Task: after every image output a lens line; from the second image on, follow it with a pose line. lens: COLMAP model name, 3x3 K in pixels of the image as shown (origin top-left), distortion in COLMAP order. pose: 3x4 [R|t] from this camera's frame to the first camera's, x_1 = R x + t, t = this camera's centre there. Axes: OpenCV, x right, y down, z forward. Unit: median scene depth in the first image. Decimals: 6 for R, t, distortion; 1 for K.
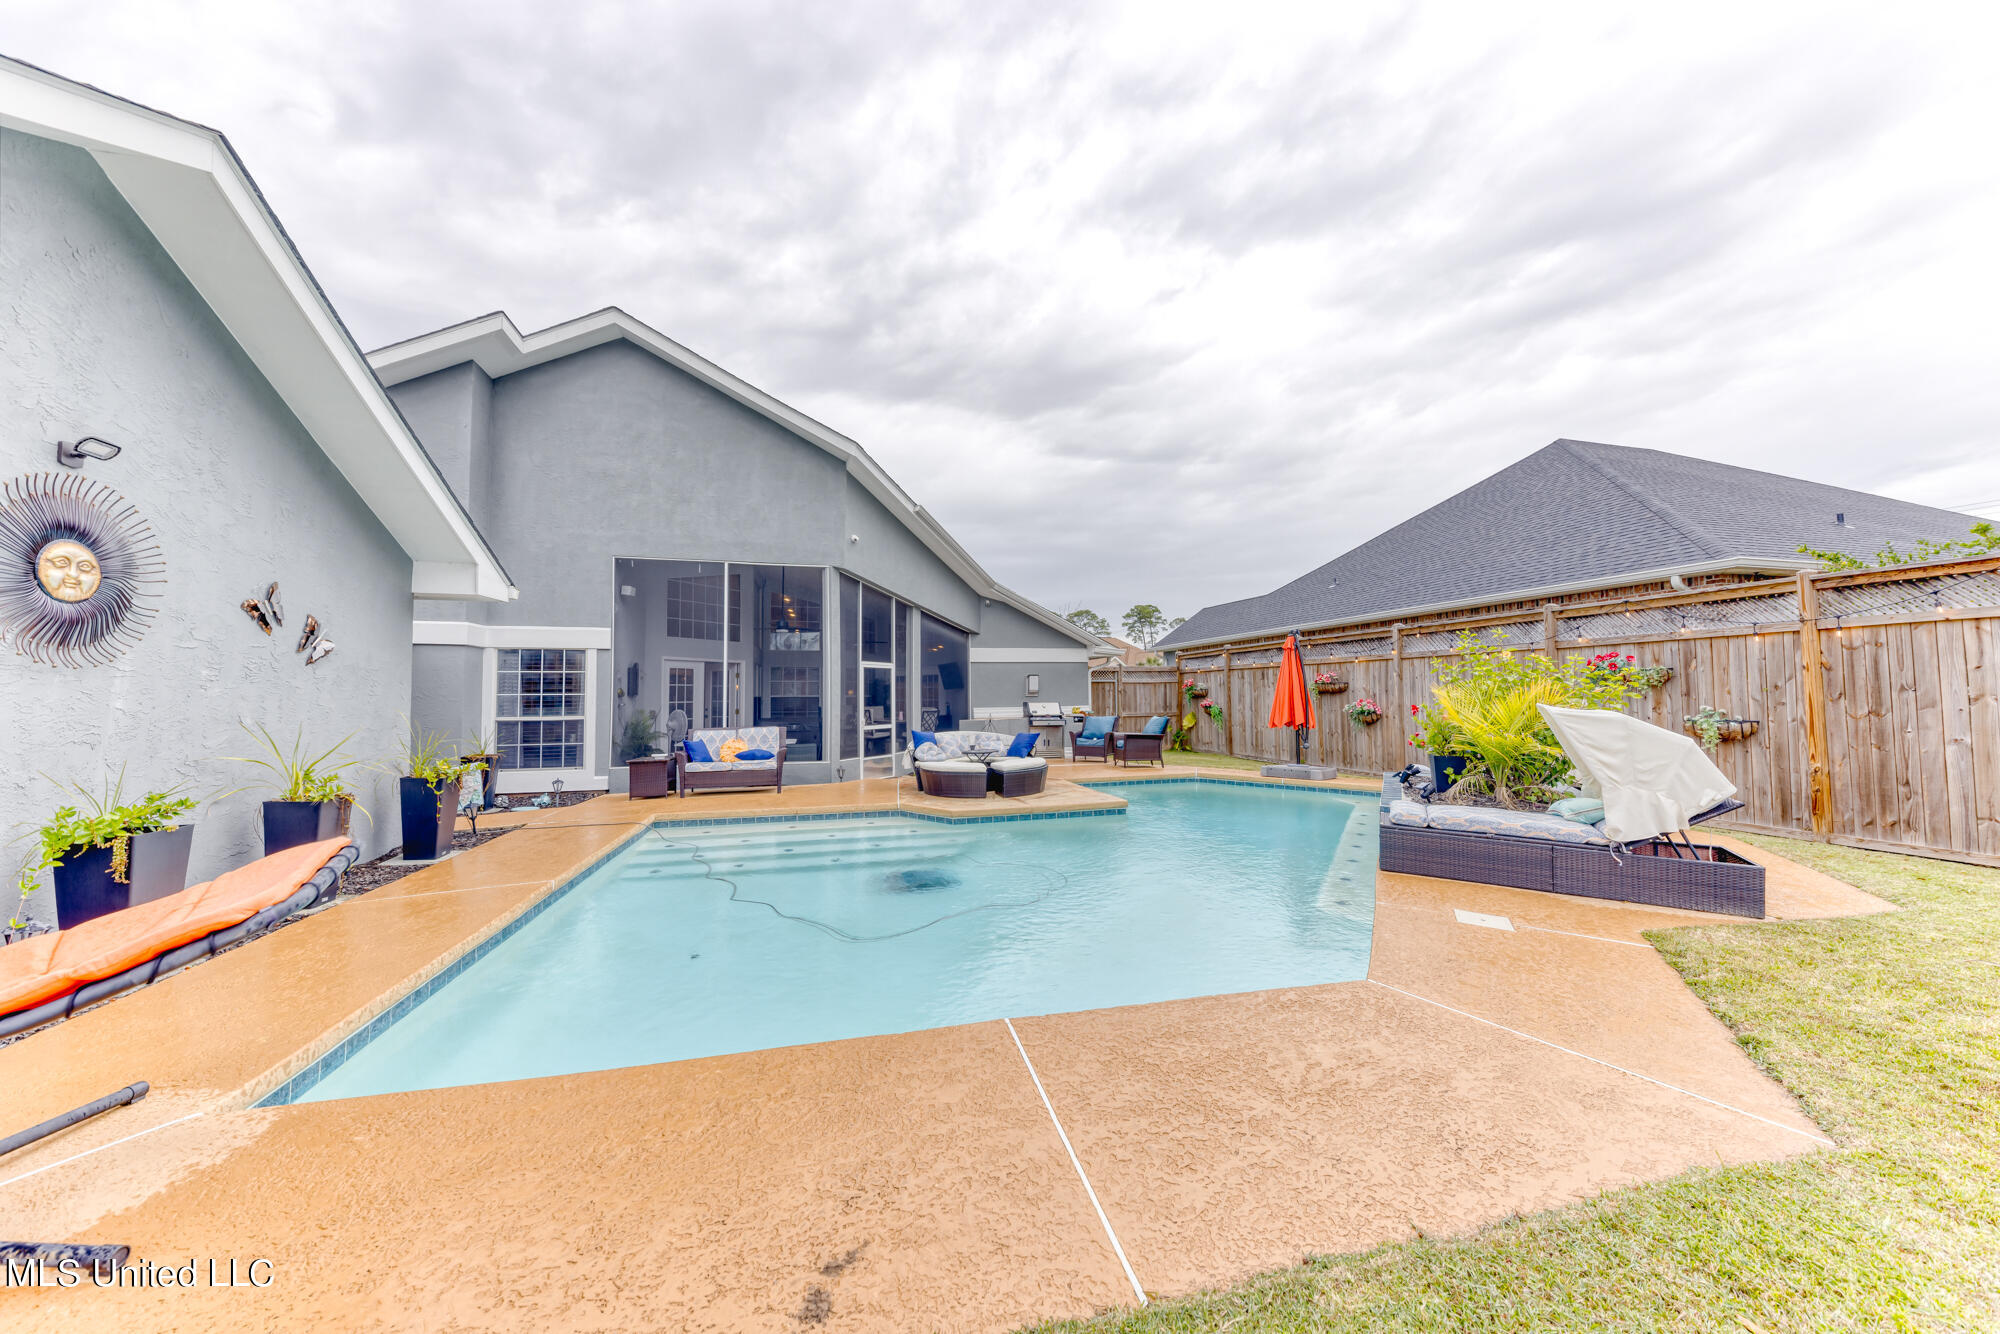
lens RADIAL K [[694.4, 0, 995.4], [0, 694.4, 663.6], [0, 0, 1]] dist [0.005727, -0.000045]
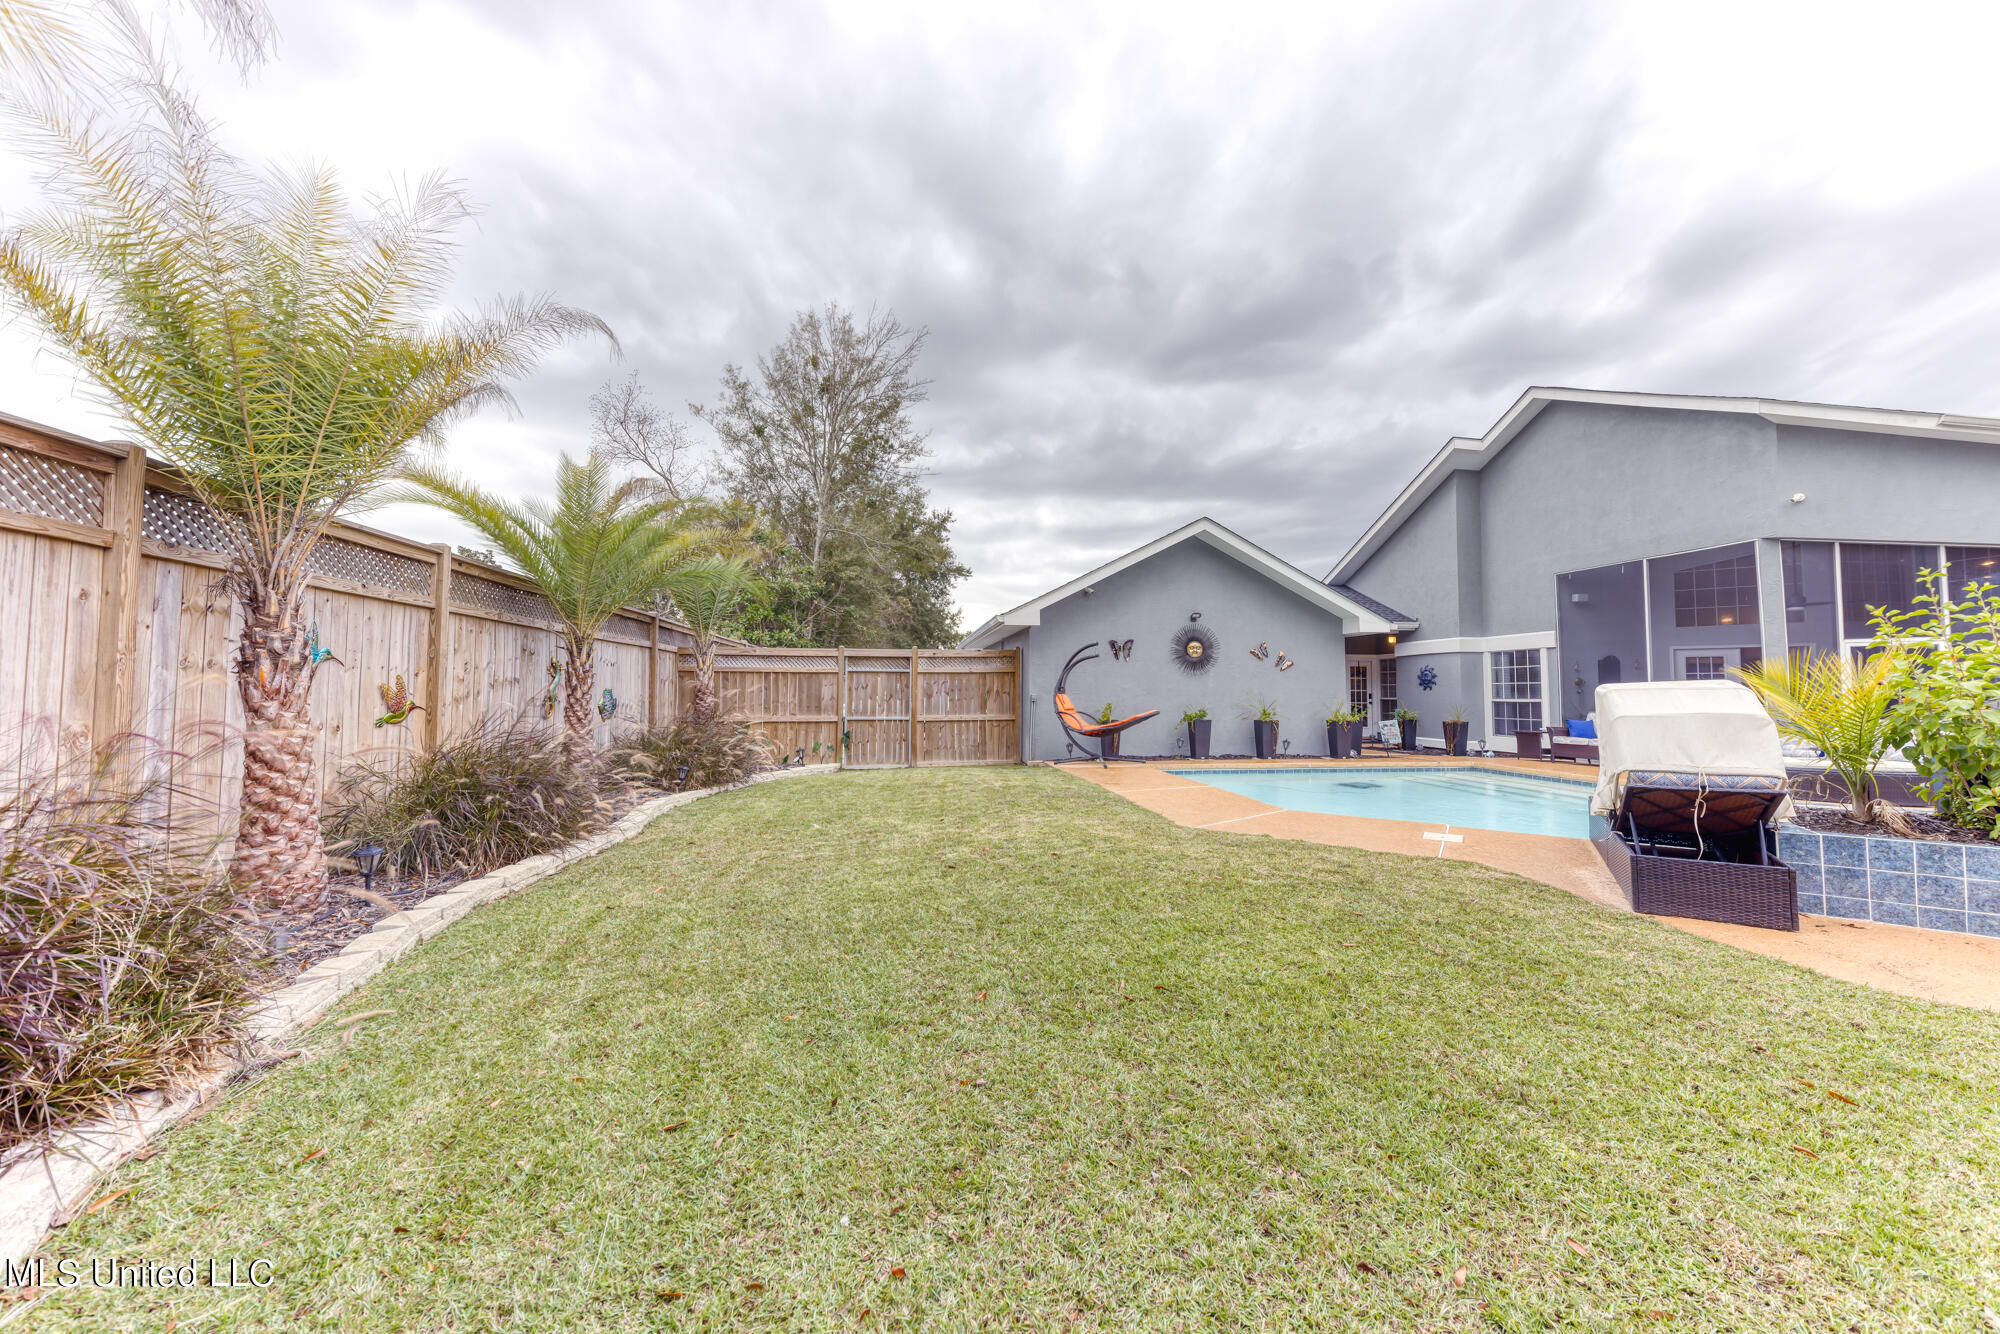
lens RADIAL K [[681.5, 0, 1014.2], [0, 681.5, 675.2], [0, 0, 1]] dist [-0.000587, -0.000123]
pose [[-0.097678, -0.013360, -0.995128, 0.800744], [0.045816, 0.998789, -0.017906, 0.007081], [0.994163, -0.047342, -0.096948, 0.134126]]
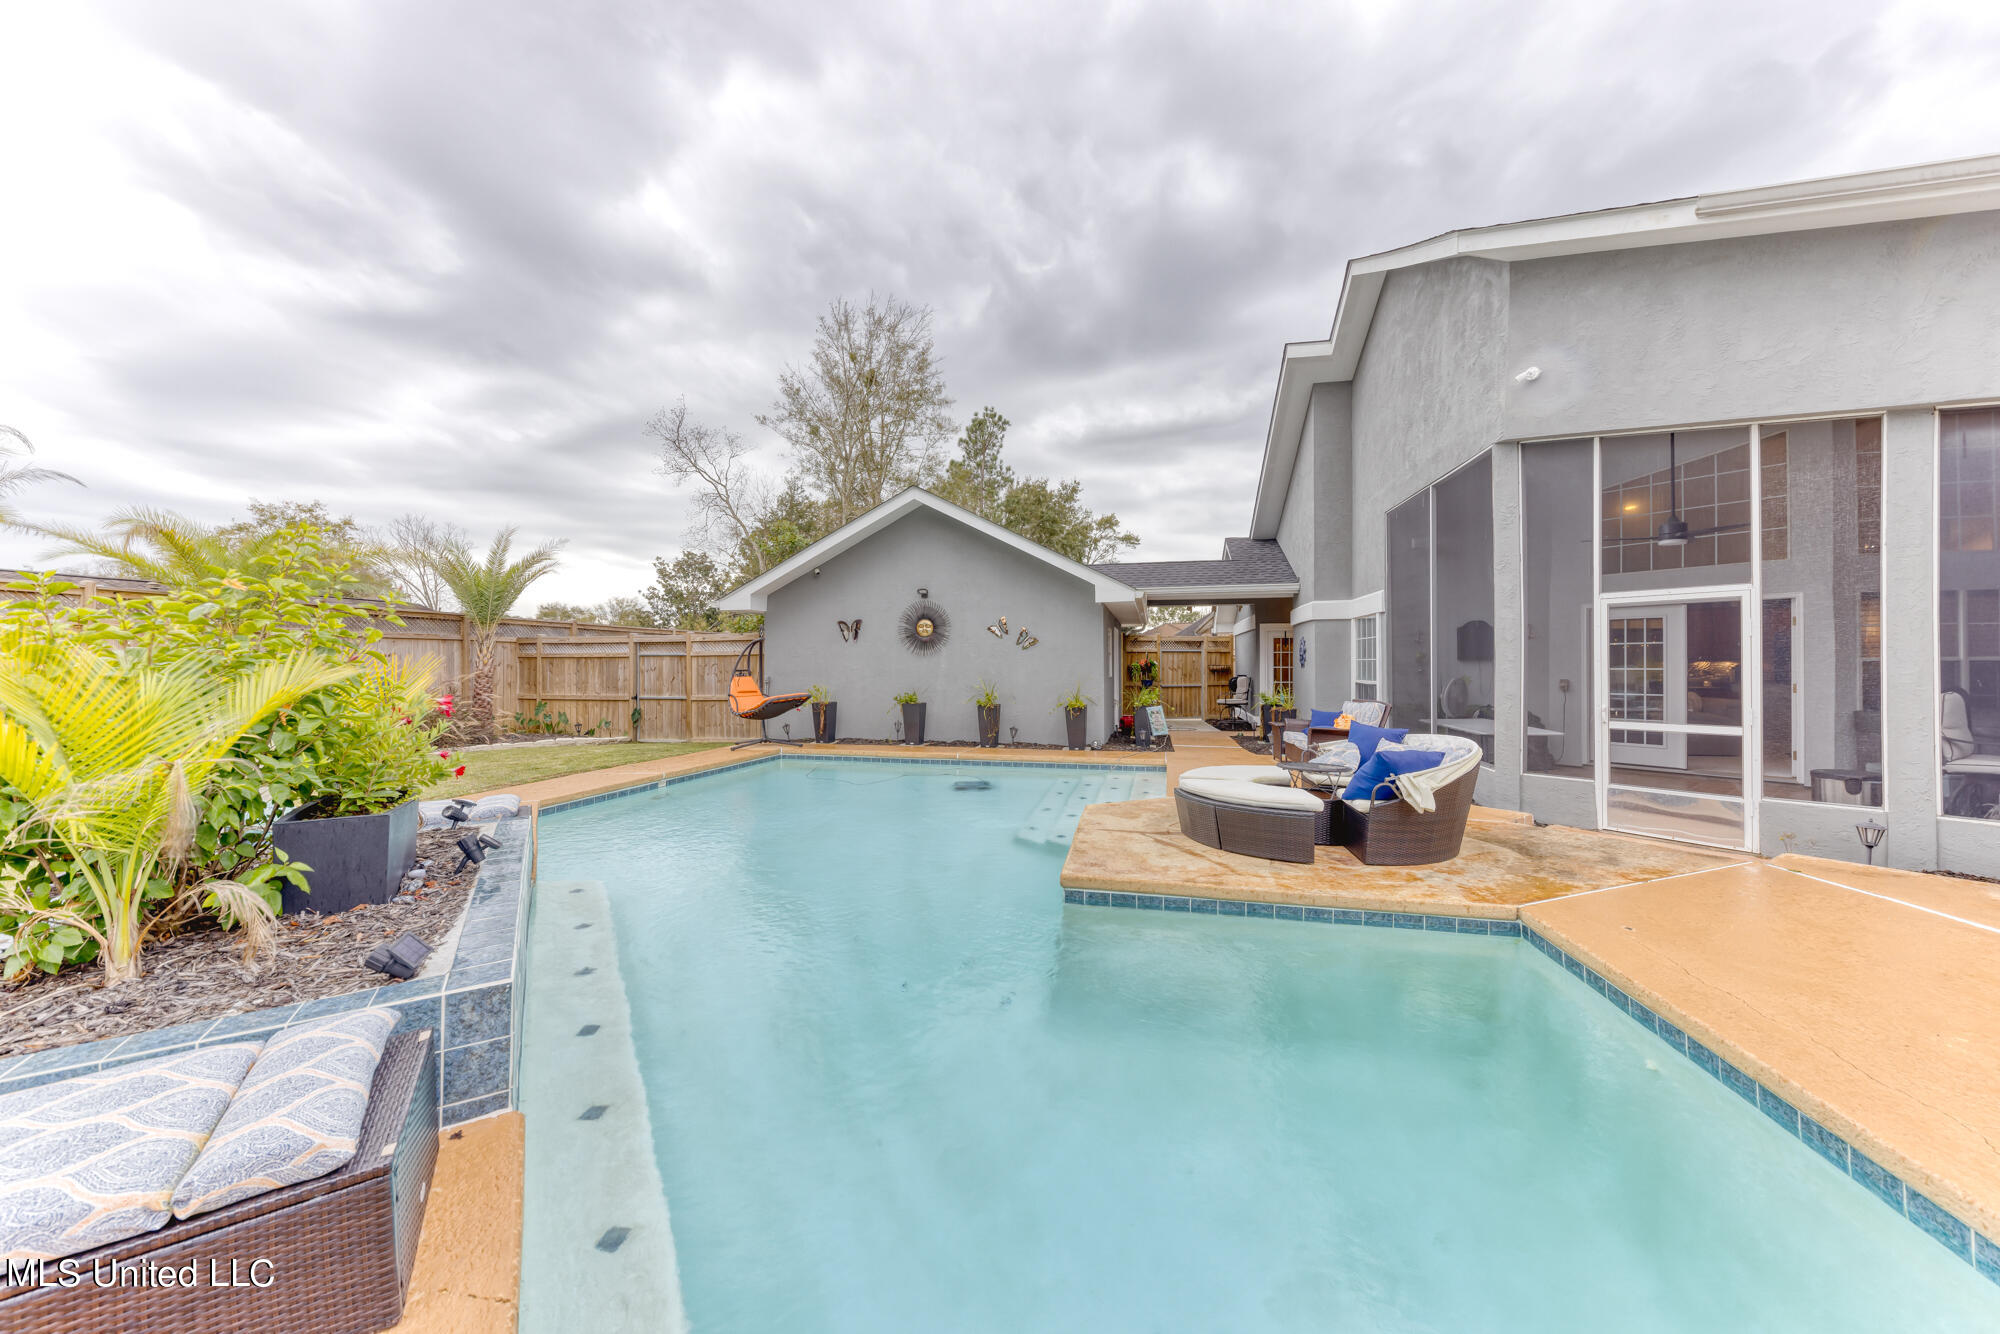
lens RADIAL K [[694.4, 0, 995.4], [0, 694.4, 663.6], [0, 0, 1]] dist [0.005727, -0.000045]
pose [[-0.466526, 0.009954, -0.884451, 0.533176], [0.049431, 0.998667, -0.014834, 0.037798], [0.883125, -0.050640, -0.466397, 0.988260]]
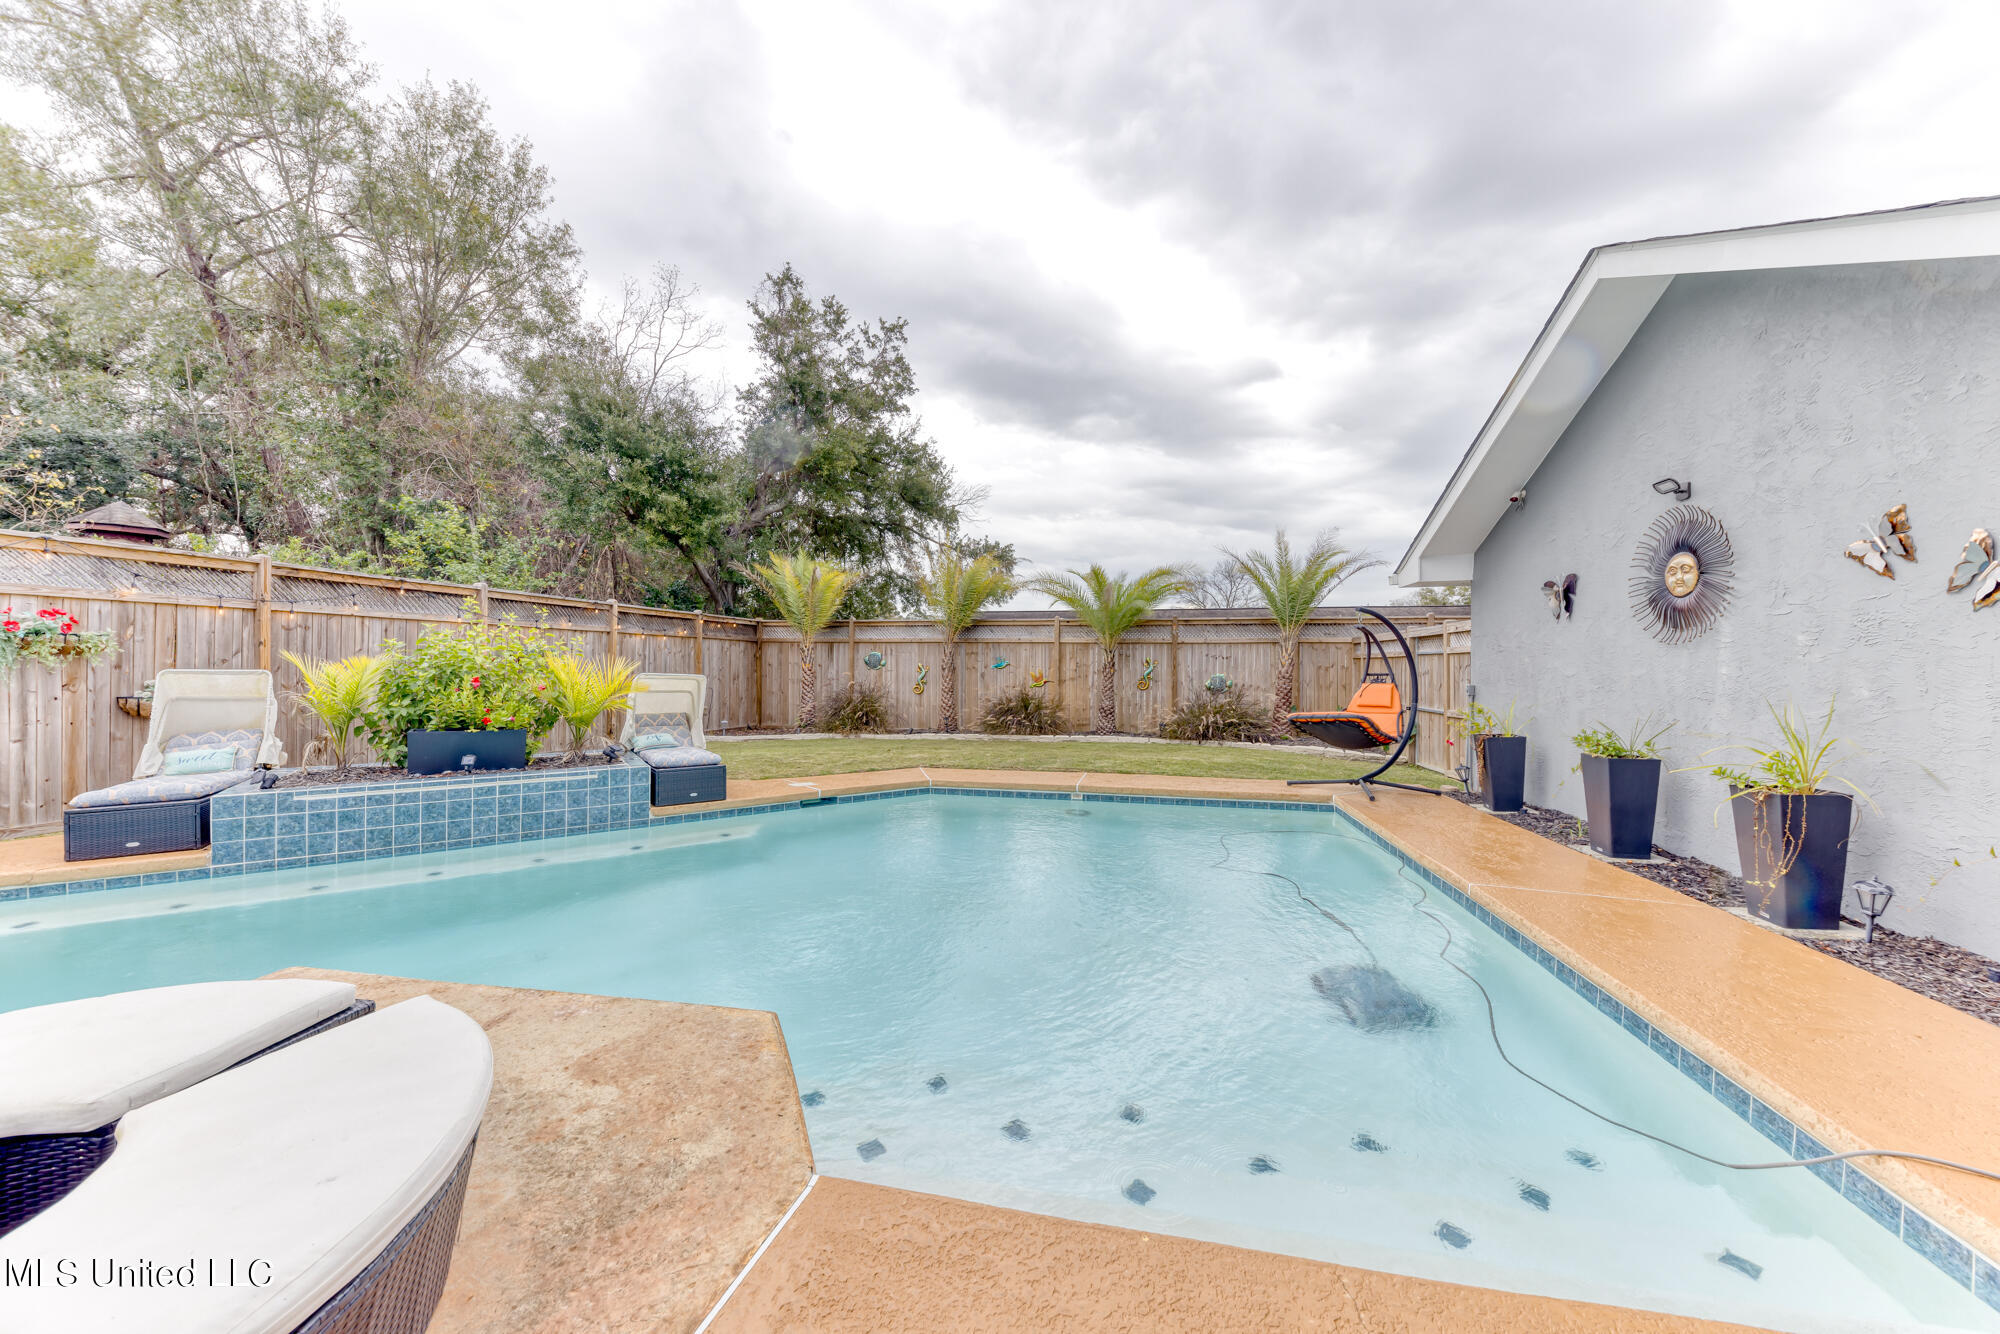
lens RADIAL K [[694.4, 0, 995.4], [0, 694.4, 663.6], [0, 0, 1]] dist [0.005727, -0.000045]
pose [[-0.905914, 0.005880, 0.423421, -0.229991], [-0.017607, 0.998516, -0.051537, 0.047330], [-0.423096, -0.054143, -0.904466, 0.955094]]
